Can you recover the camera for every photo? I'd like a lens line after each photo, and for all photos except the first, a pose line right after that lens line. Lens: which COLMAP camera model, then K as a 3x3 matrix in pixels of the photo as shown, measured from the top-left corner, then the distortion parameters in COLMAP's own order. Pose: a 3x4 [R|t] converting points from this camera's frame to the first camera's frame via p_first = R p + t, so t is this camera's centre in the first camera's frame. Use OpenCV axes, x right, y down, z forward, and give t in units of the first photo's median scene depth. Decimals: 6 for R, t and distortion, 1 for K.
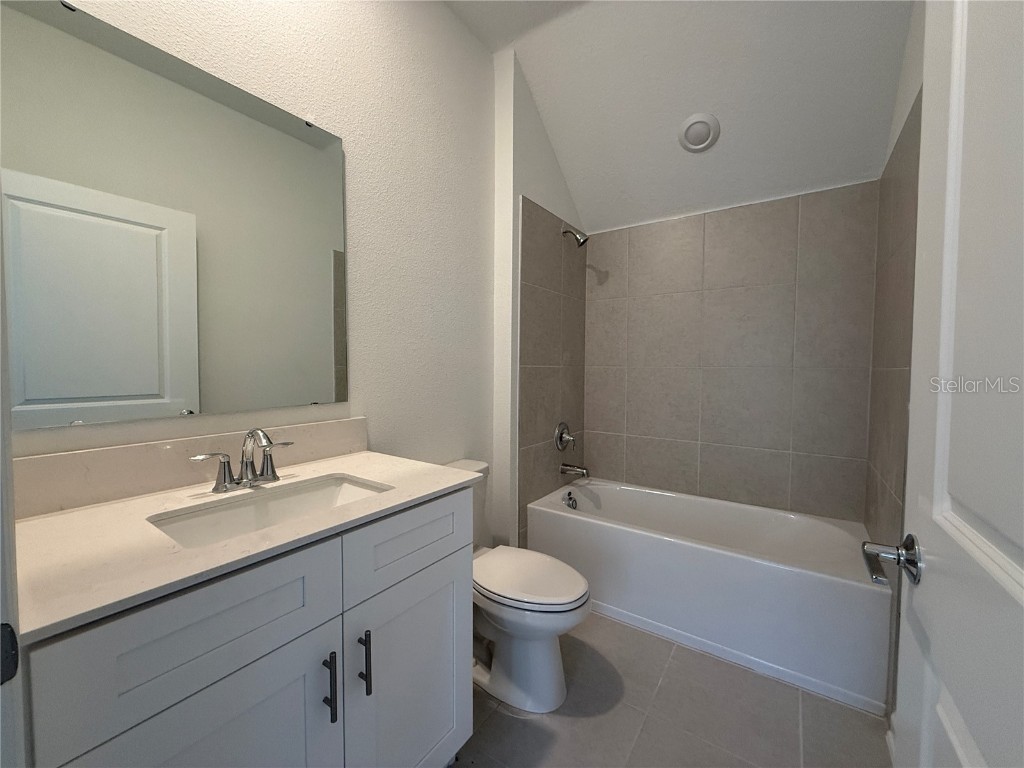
lens RADIAL K [[407.1, 0, 515.1], [0, 407.1, 384.1], [0, 0, 1]] dist [0.000169, -0.000099]
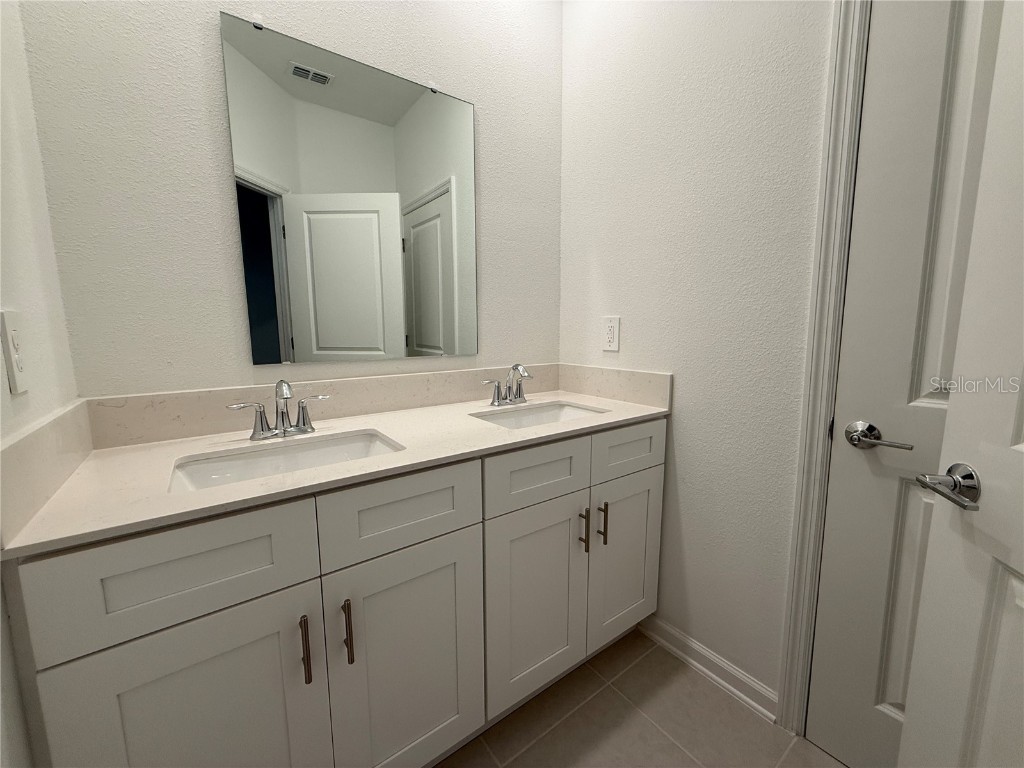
lens RADIAL K [[407.1, 0, 509.8], [0, 407.1, 382.5], [0, 0, 1]] dist [0.000169, -0.000099]
pose [[0.946321, 0.032385, -0.321603, 0.229464], [-0.003184, 0.995854, 0.090913, 0.020900], [0.323214, -0.085009, 0.942500, 0.235722]]
